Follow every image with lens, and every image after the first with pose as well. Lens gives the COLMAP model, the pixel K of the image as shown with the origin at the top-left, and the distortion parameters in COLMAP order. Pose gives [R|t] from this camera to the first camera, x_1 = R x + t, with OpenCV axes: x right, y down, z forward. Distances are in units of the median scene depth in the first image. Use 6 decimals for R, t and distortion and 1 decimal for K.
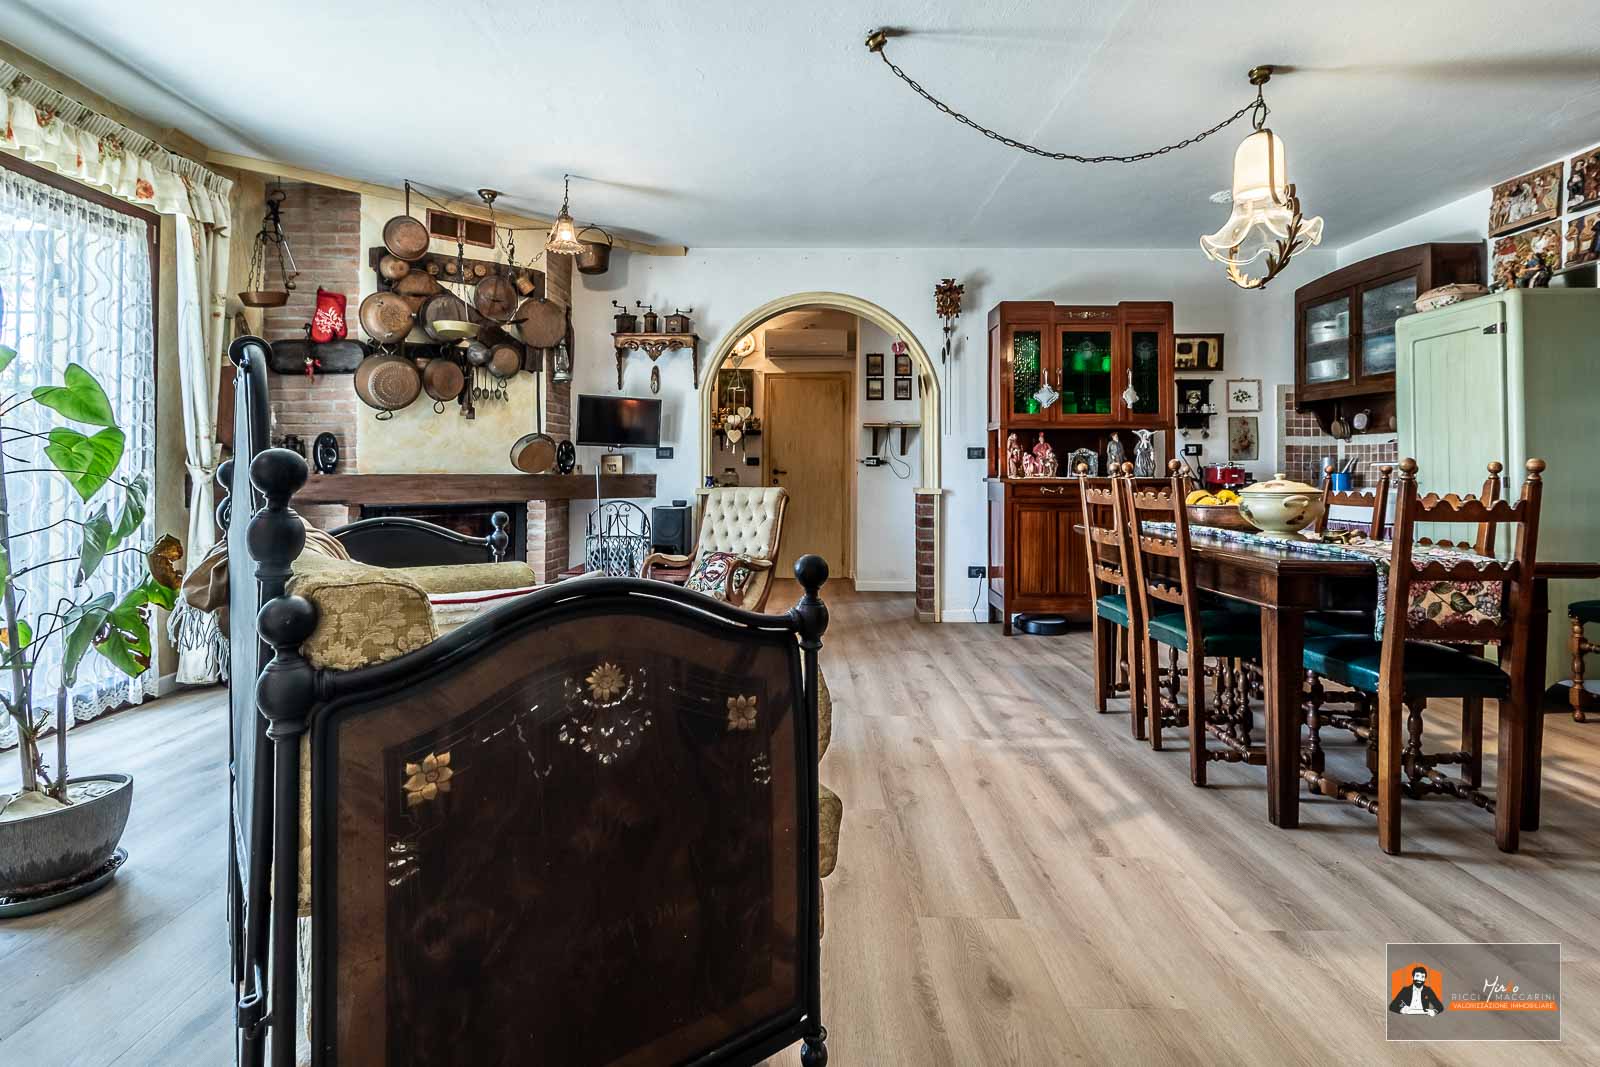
lens RADIAL K [[768.9, 0, 793.9], [0, 768.9, 463.0], [0, 0, 1]] dist [0.003934, 0.000089]
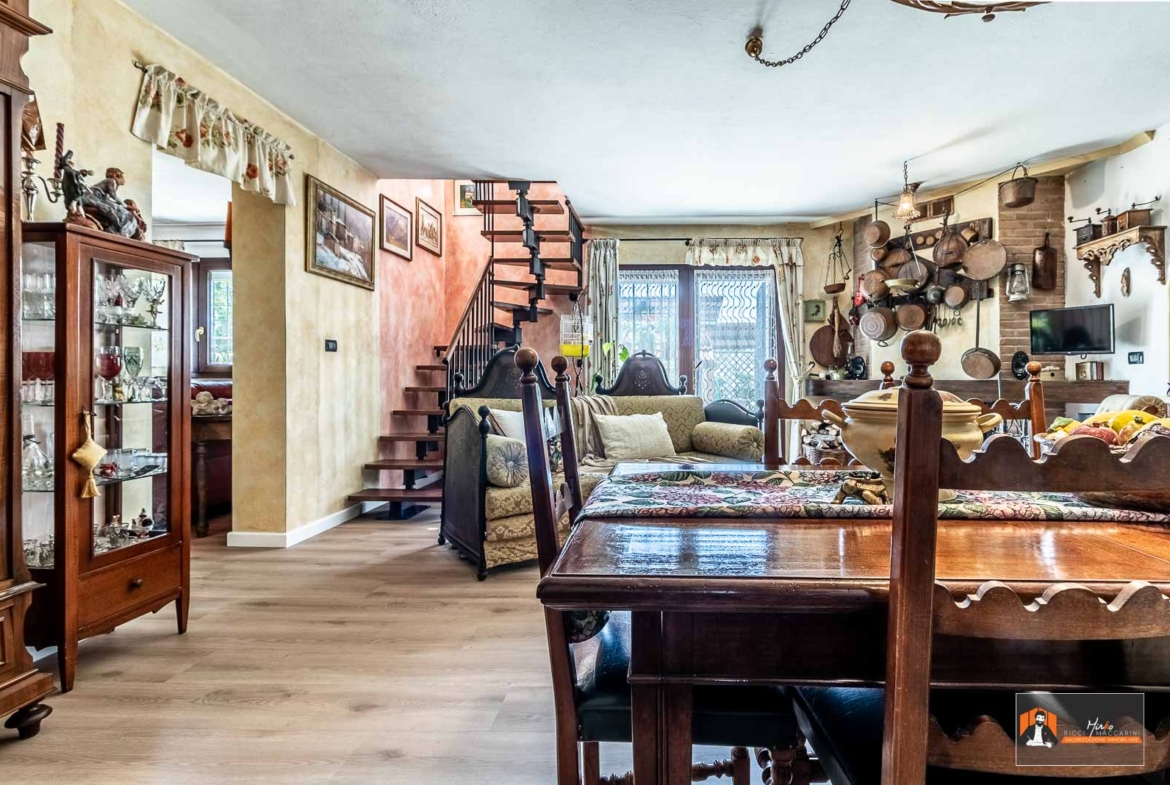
lens RADIAL K [[562.3, 0, 659.5], [0, 562.3, 379.7], [0, 0, 1]] dist [0.003934, 0.000089]
pose [[-0.018262, 0.001530, -0.999832, 0.636596], [0.009866, 0.999950, 0.001350, 0.007596], [0.999785, -0.009840, -0.018276, 0.513126]]
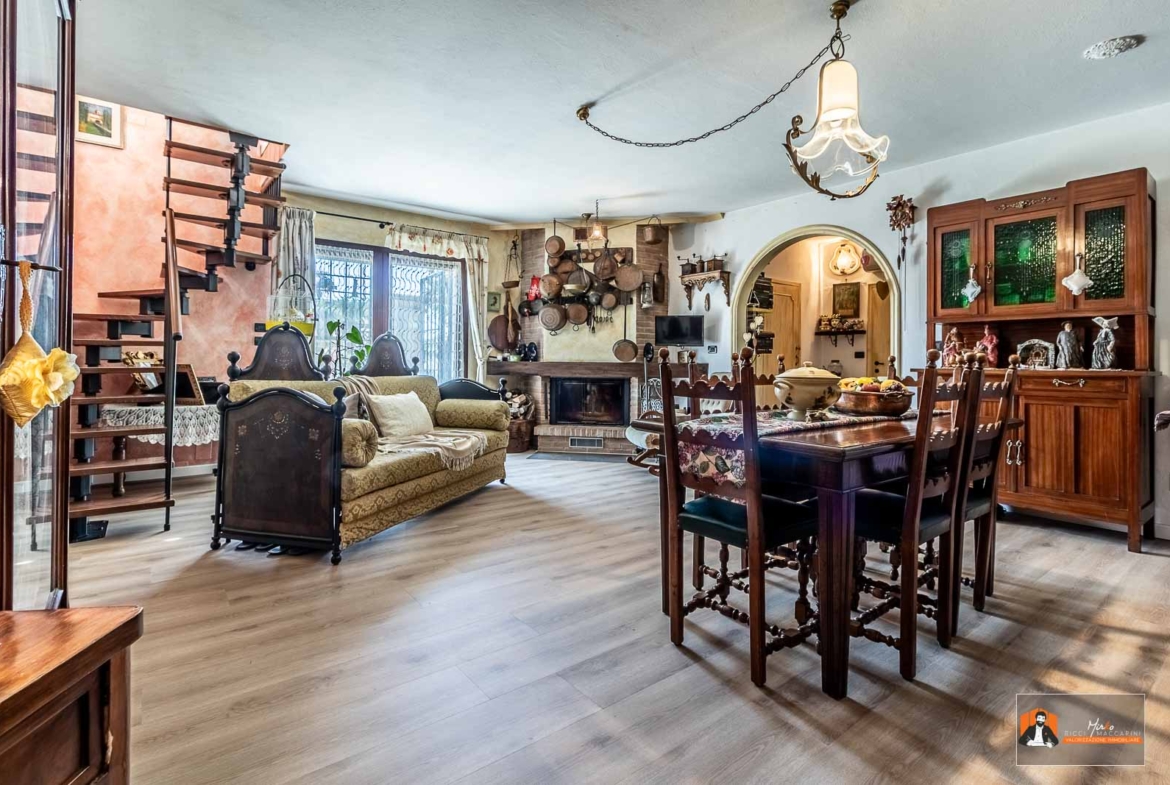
lens RADIAL K [[562.3, 0, 588.3], [0, 562.3, 357.6], [0, 0, 1]] dist [0.003934, 0.000089]
pose [[0.621249, -0.001223, -0.783613, 0.667291], [0.000854, 0.999999, -0.000884, 0.004825], [0.783613, -0.000120, 0.621249, 0.127163]]
